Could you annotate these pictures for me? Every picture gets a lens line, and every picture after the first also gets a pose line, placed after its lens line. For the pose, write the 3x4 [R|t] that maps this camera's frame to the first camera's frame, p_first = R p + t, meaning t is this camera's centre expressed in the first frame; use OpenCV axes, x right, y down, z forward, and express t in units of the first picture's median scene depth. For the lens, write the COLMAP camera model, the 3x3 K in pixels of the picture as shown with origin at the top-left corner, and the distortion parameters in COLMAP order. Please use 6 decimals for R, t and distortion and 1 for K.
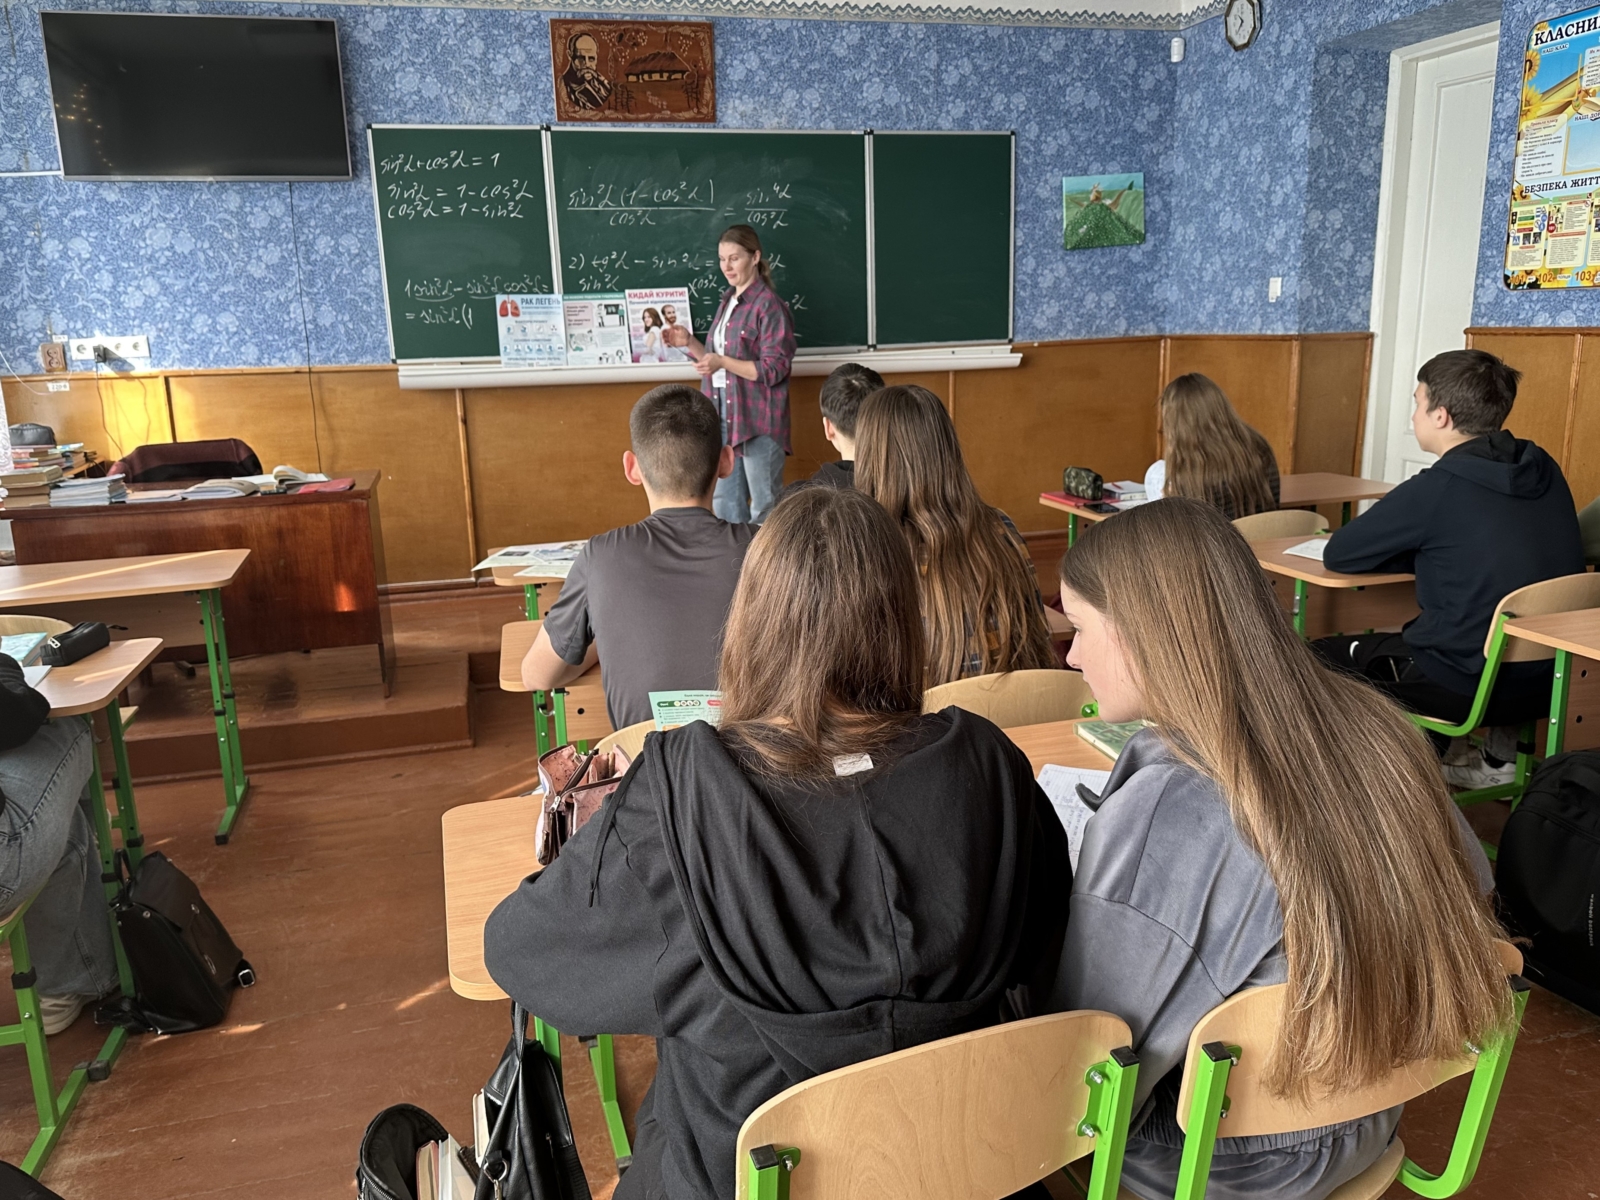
lens RADIAL K [[1256.9, 0, 804.9], [0, 1256.9, 624.6], [0, 0, 1]] dist [-0.003431, -0.013484]
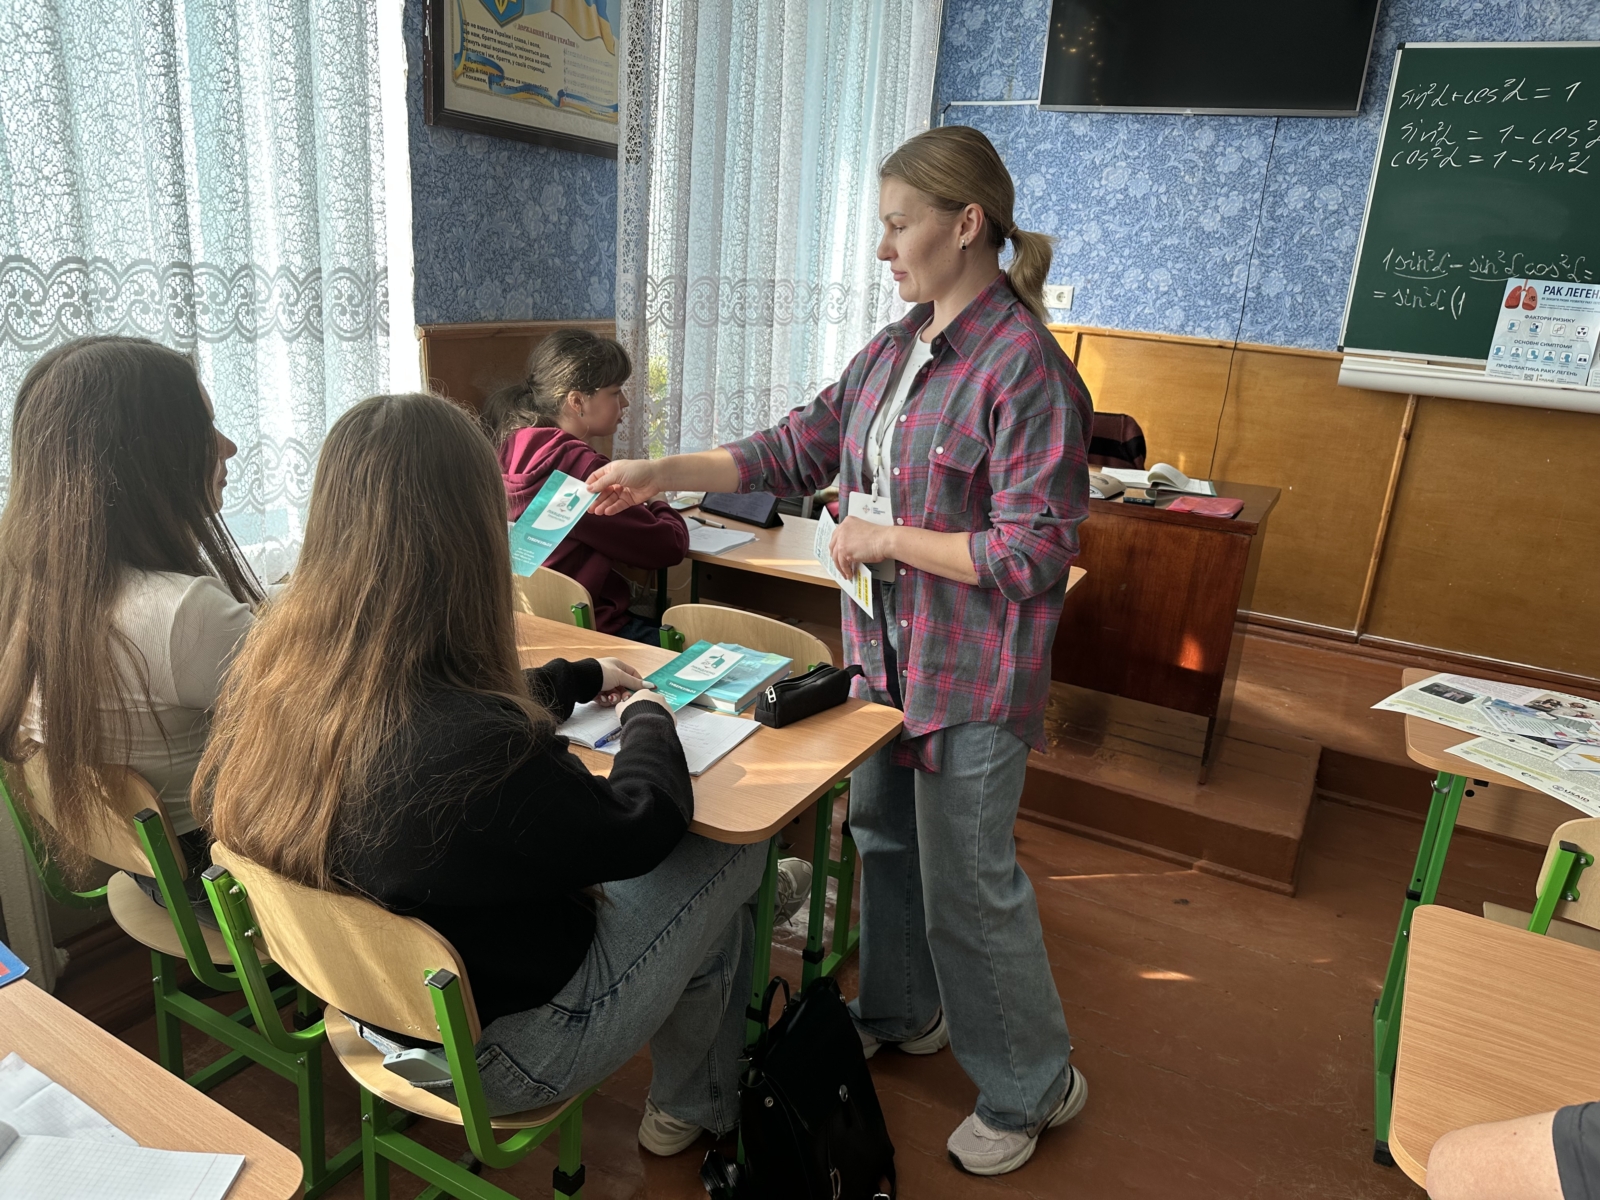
lens RADIAL K [[1151.4, 0, 814.5], [0, 1151.4, 614.9], [0, 0, 1]] dist [0.011564, -0.004599]
pose [[0.744326, 0.275217, -0.608469, -0.082045], [-0.247450, 0.959937, 0.131489, -0.060544], [0.620280, 0.052694, 0.782609, 0.224130]]
